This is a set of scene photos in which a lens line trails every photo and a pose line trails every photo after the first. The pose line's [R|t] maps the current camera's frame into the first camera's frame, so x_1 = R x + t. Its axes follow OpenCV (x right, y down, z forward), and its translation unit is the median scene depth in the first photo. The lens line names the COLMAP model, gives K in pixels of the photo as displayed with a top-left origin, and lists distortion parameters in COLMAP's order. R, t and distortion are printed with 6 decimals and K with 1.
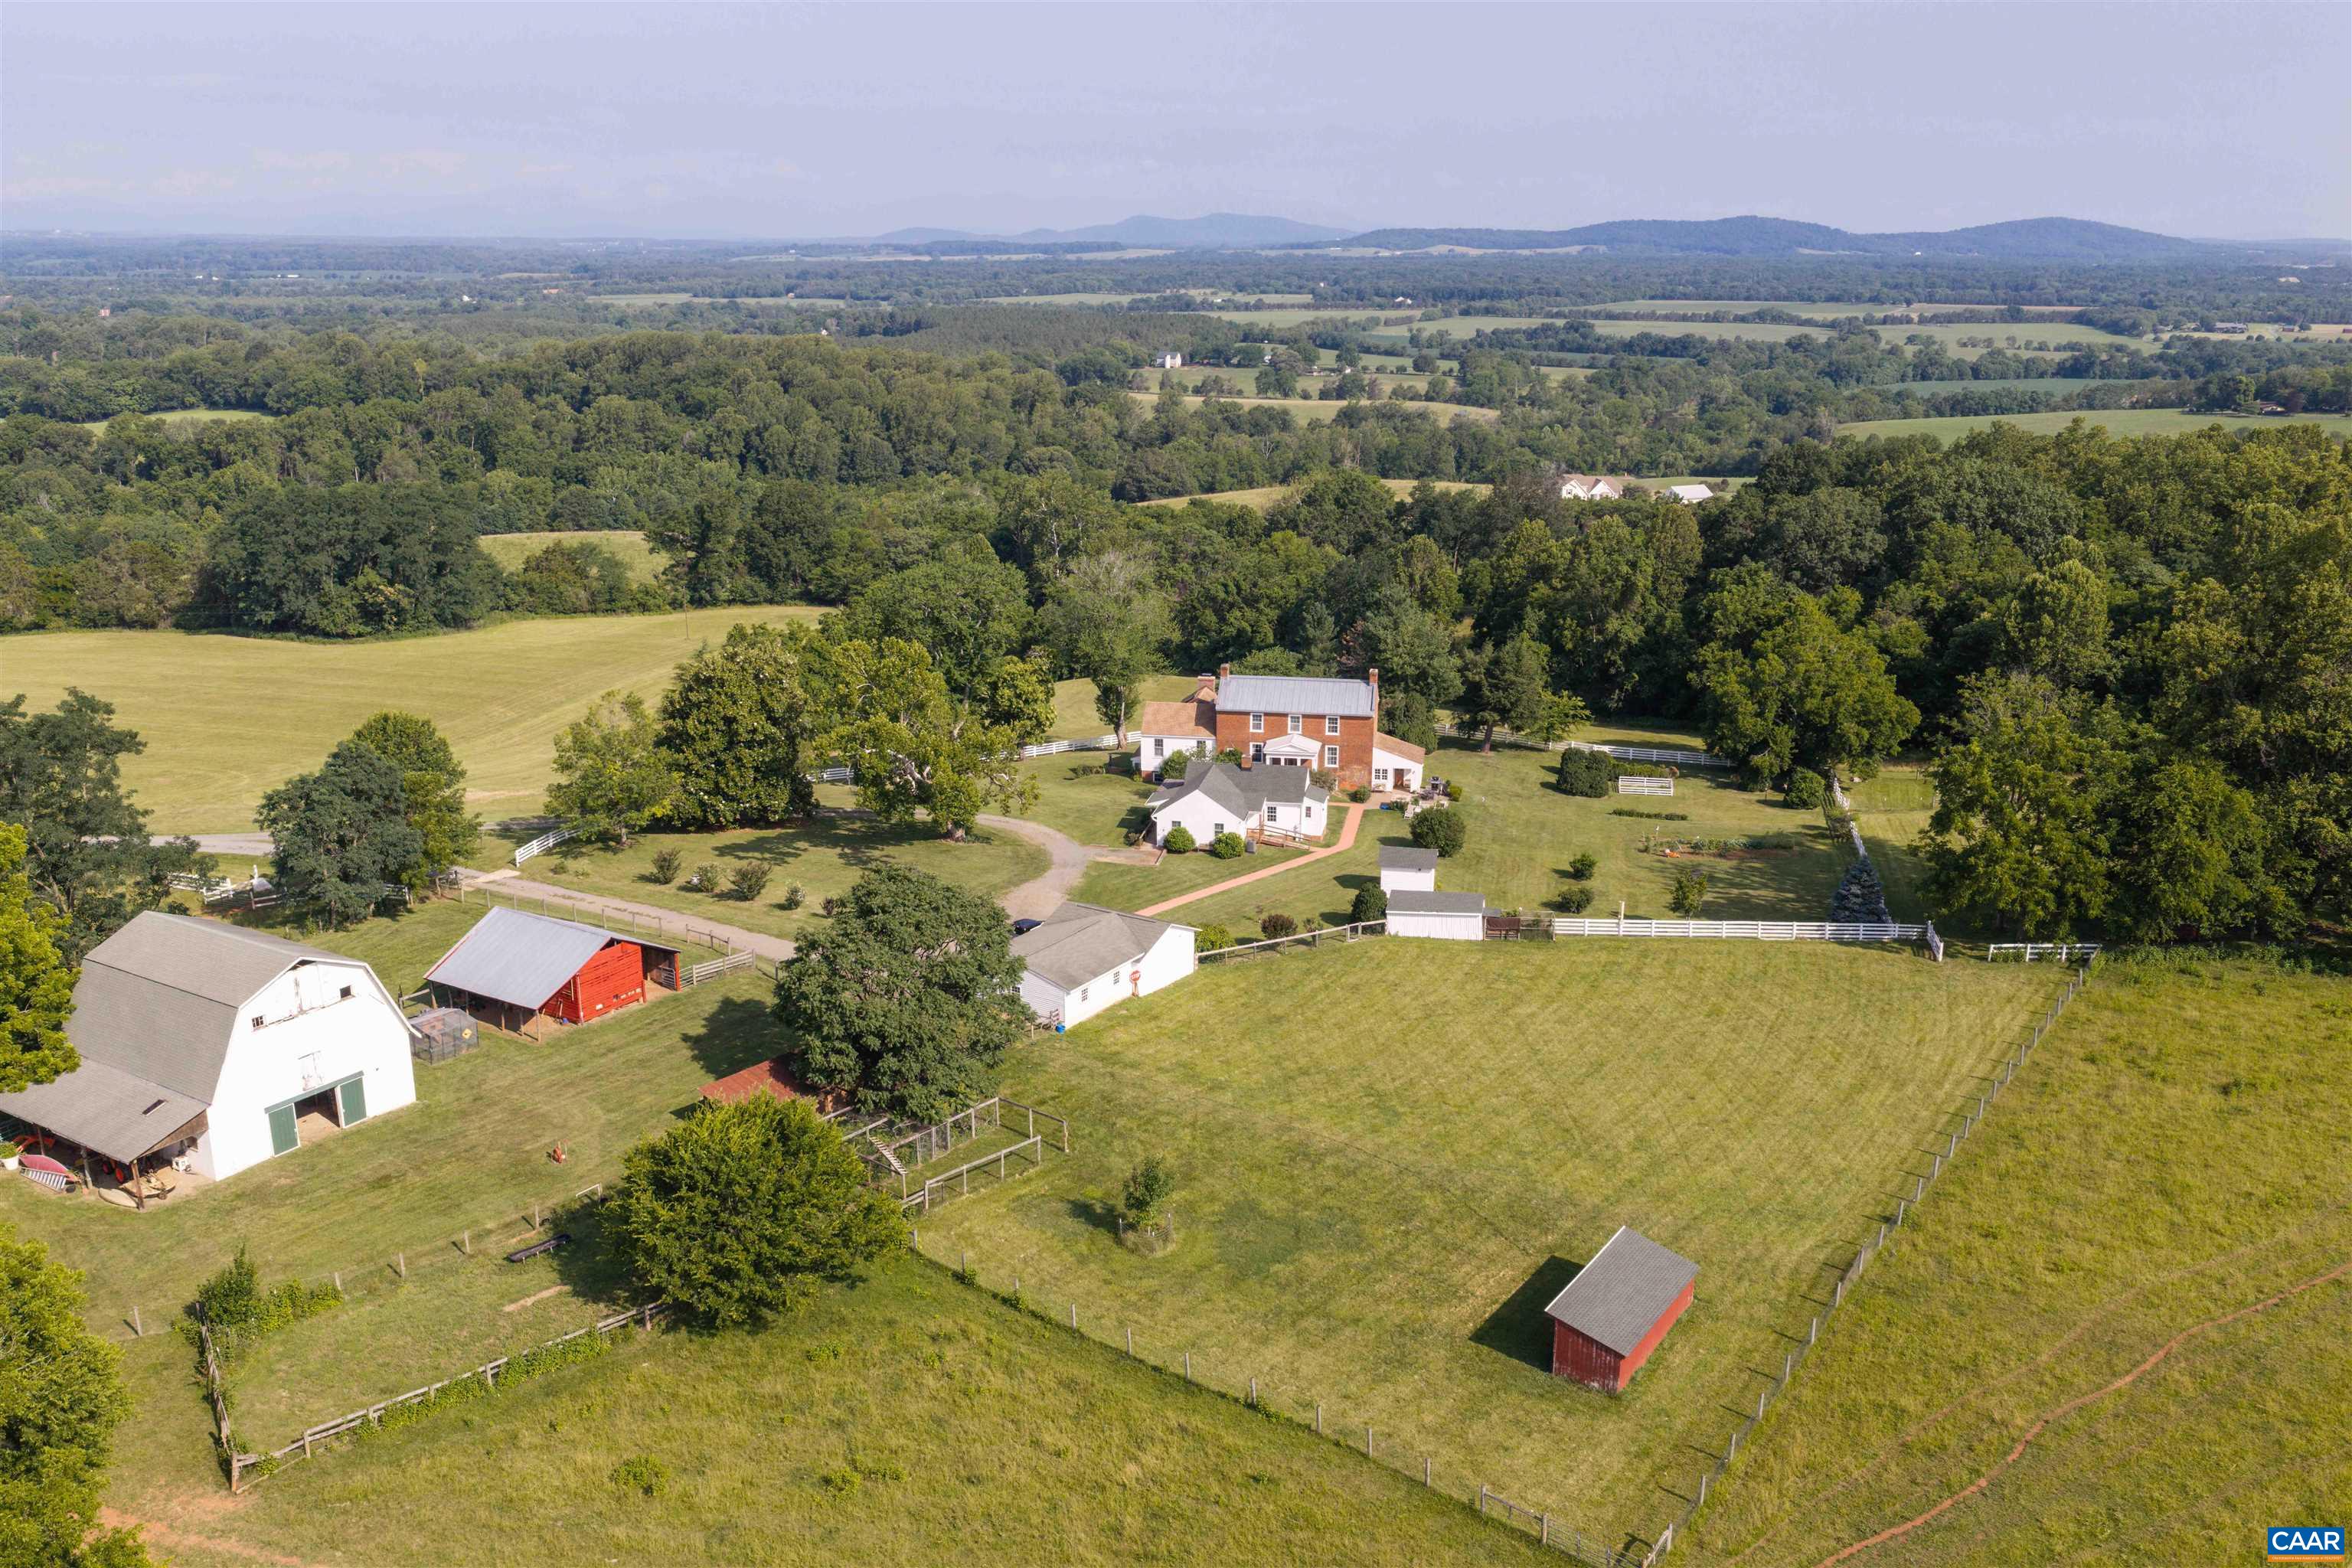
lens RADIAL K [[1948.6, 0, 1176.1], [0, 1948.6, 787.5], [0, 0, 1]] dist [0.024336, -0.040303]
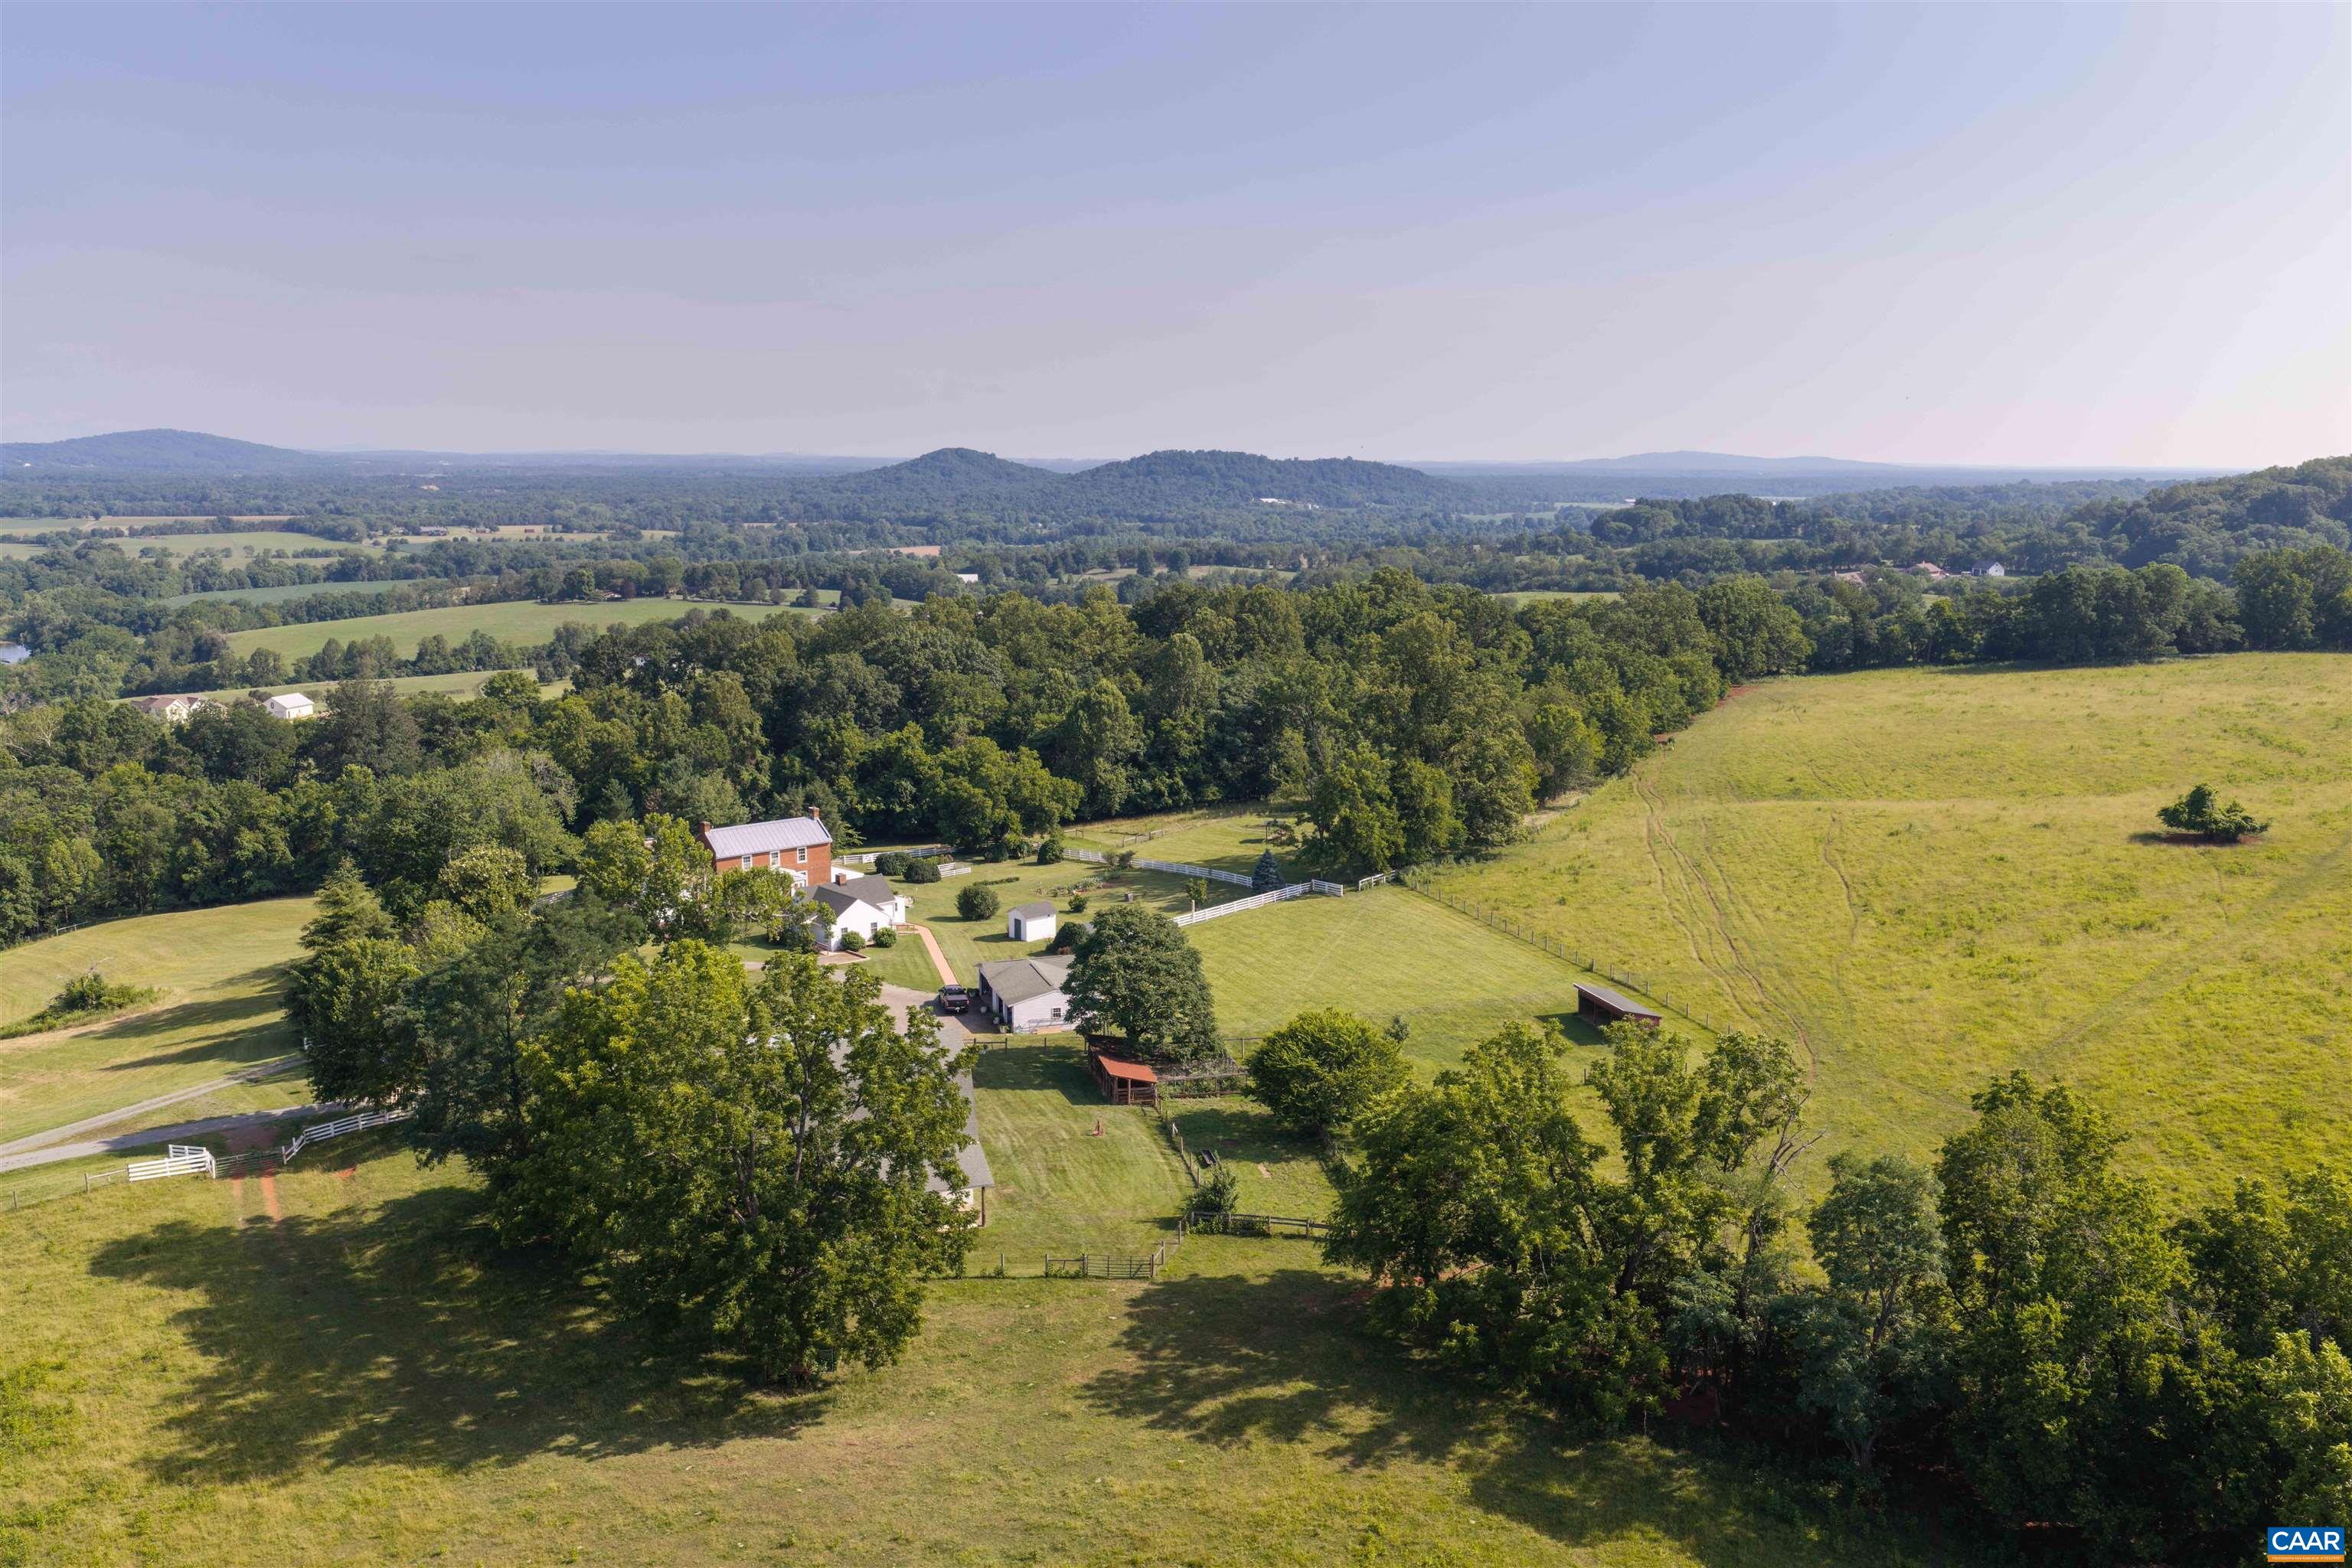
lens RADIAL K [[1948.6, 0, 1176.1], [0, 1948.6, 787.5], [0, 0, 1]] dist [0.024336, -0.040303]
pose [[0.628087, -0.130645, 0.767098, -0.550475], [0.208351, 0.978046, -0.004023, -0.014500], [-0.749731, 0.162352, 0.641518, 0.007336]]
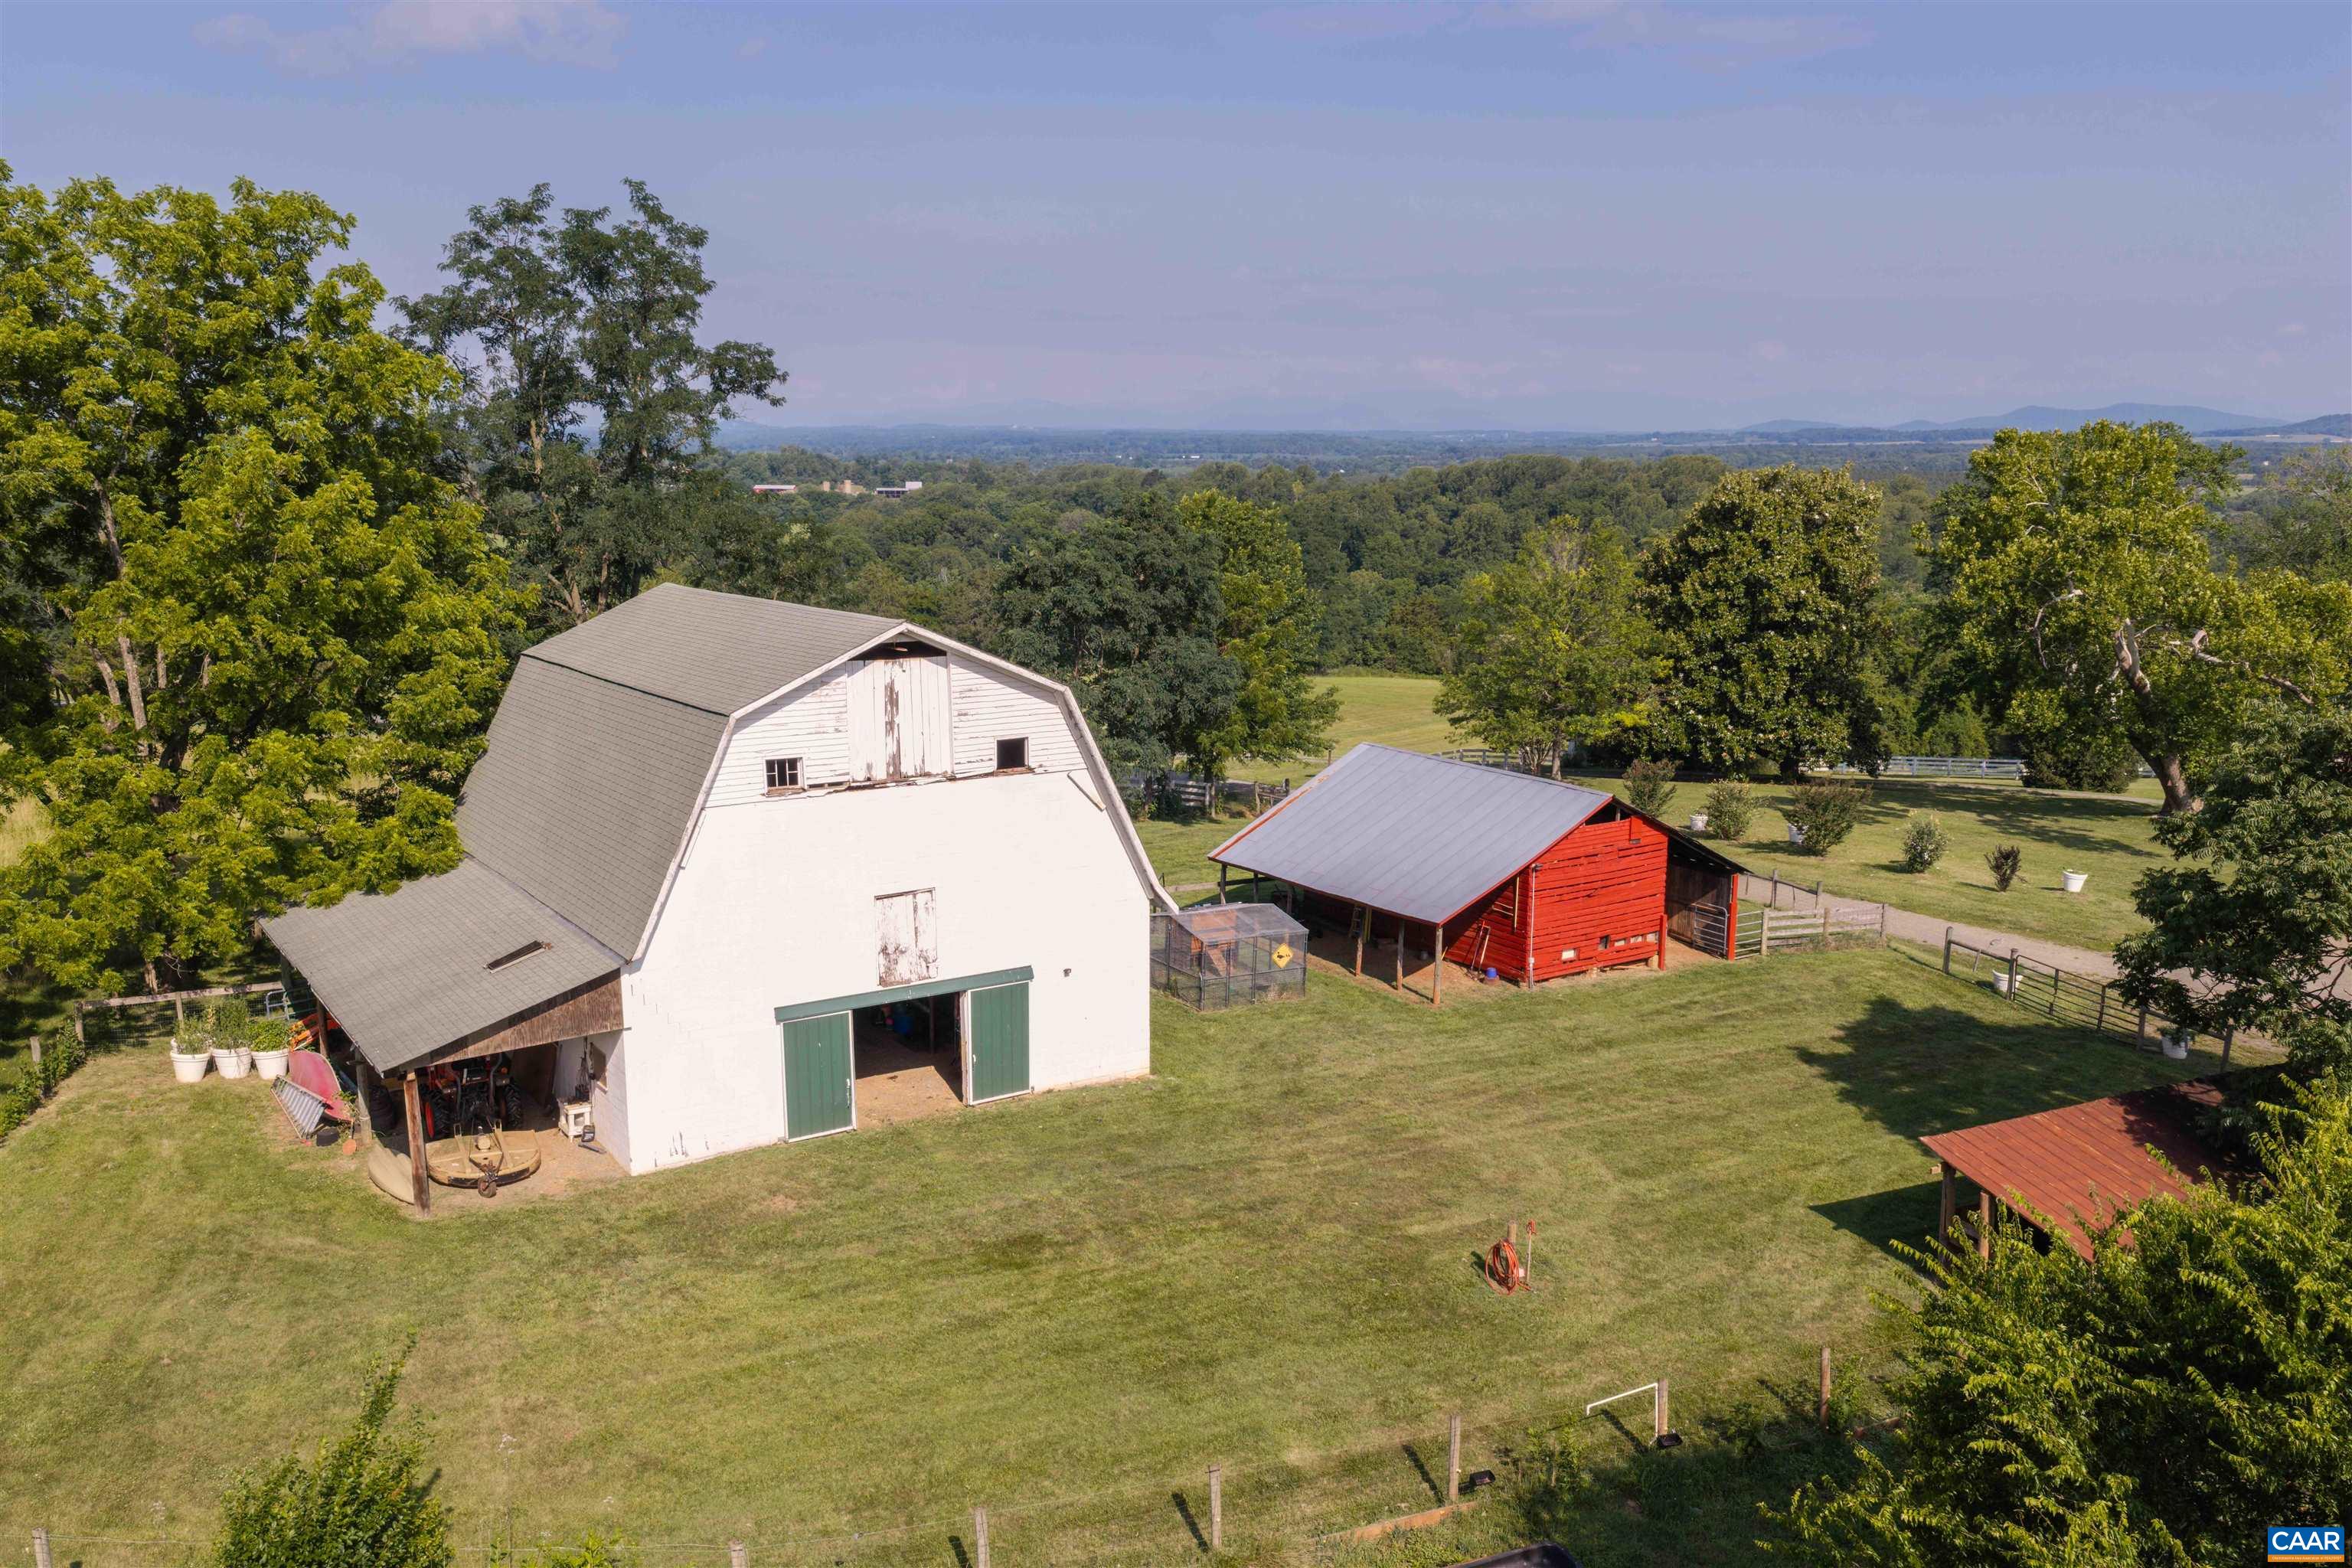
lens RADIAL K [[1948.6, 0, 1176.1], [0, 1948.6, 787.5], [0, 0, 1]] dist [0.024336, -0.040303]
pose [[0.912193, 0.072759, -0.403249, -0.099298], [-0.110706, 0.991273, -0.071573, 0.057077], [0.394522, 0.109931, 0.912287, 0.276111]]
